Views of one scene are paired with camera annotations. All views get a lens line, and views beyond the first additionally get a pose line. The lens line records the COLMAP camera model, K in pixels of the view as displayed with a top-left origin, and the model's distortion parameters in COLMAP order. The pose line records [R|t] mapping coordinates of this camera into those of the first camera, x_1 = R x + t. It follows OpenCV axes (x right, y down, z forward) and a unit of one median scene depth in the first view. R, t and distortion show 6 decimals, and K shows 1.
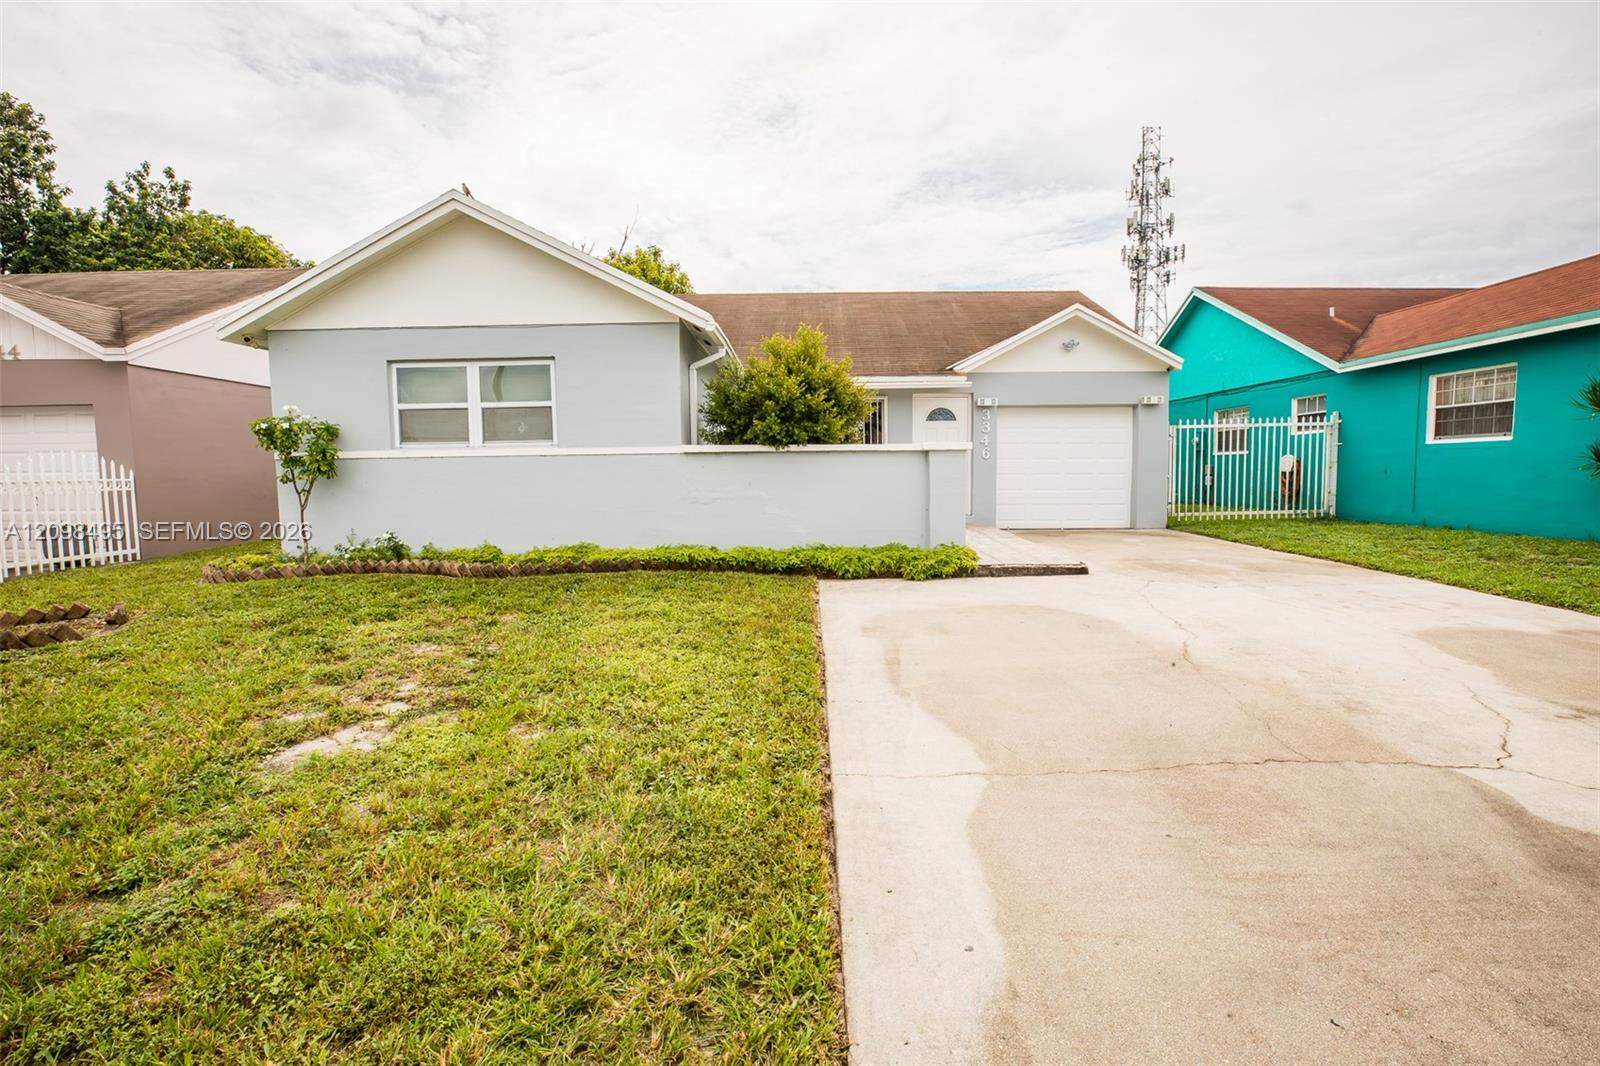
lens RADIAL K [[739.0, 0, 800.0], [0, 739.0, 533.0], [0, 0, 1]] dist [-0.053116, 0.015256]
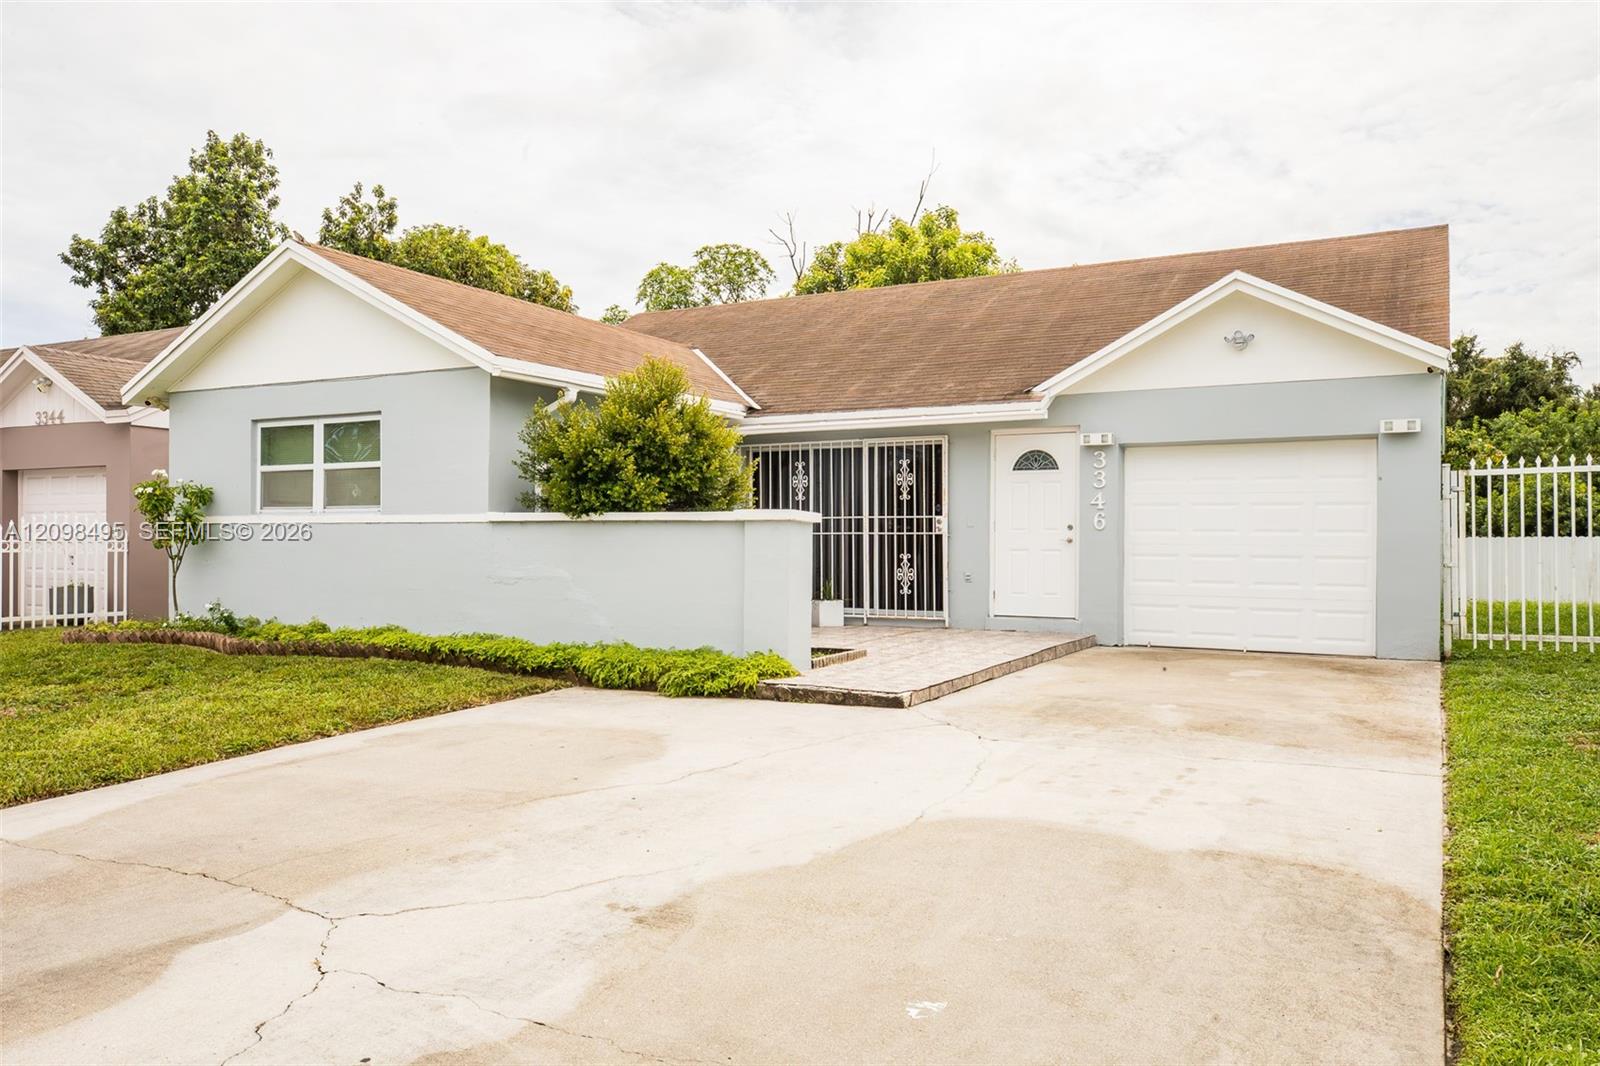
lens RADIAL K [[1203.1, 0, 800.0], [0, 1203.1, 533.0], [0, 0, 1]] dist [0.006512, 0.000829]
pose [[0.869421, 0.012581, -0.493912, 0.726392], [-0.055509, 0.995834, -0.072344, -0.015756], [0.490944, 0.090313, 0.866497, 0.002125]]
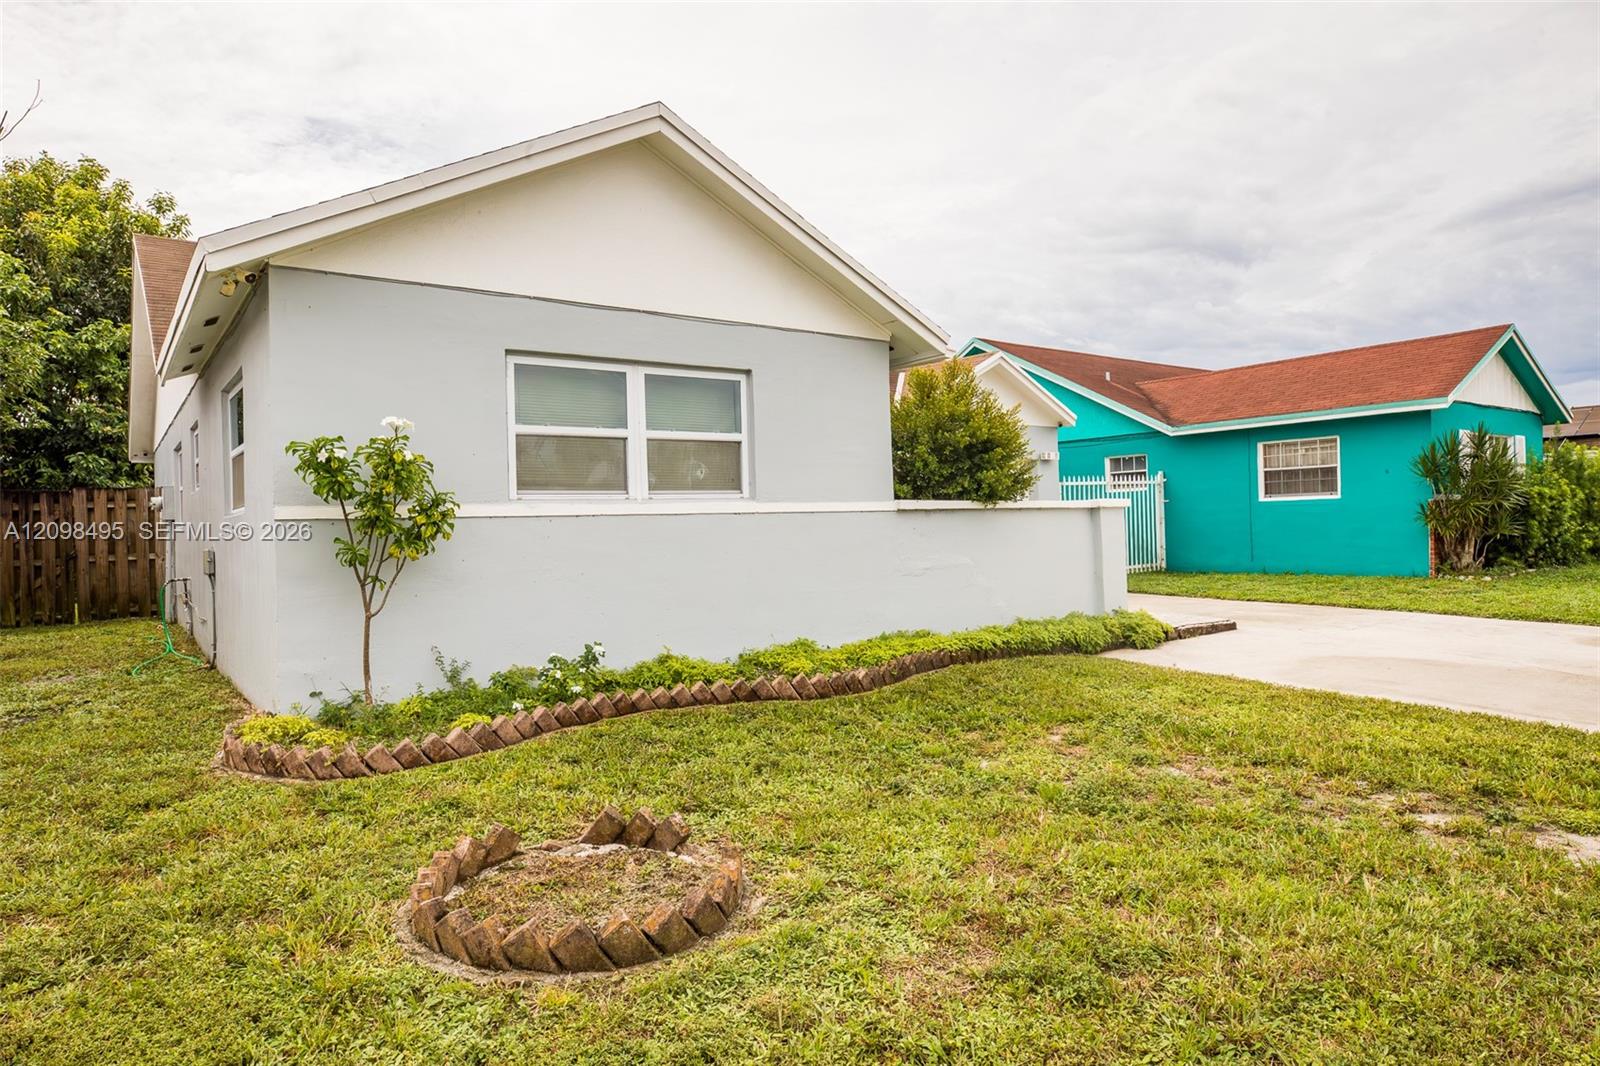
lens RADIAL K [[962.2, 0, 853.8], [0, 962.2, 525.1], [0, 0, 1]] dist [-0.018258, -0.000234]
pose [[0.802482, -0.008295, 0.596619, -0.703550], [0.064741, 0.995211, -0.073244, -0.020942], [-0.593154, 0.097402, 0.799175, 0.207790]]
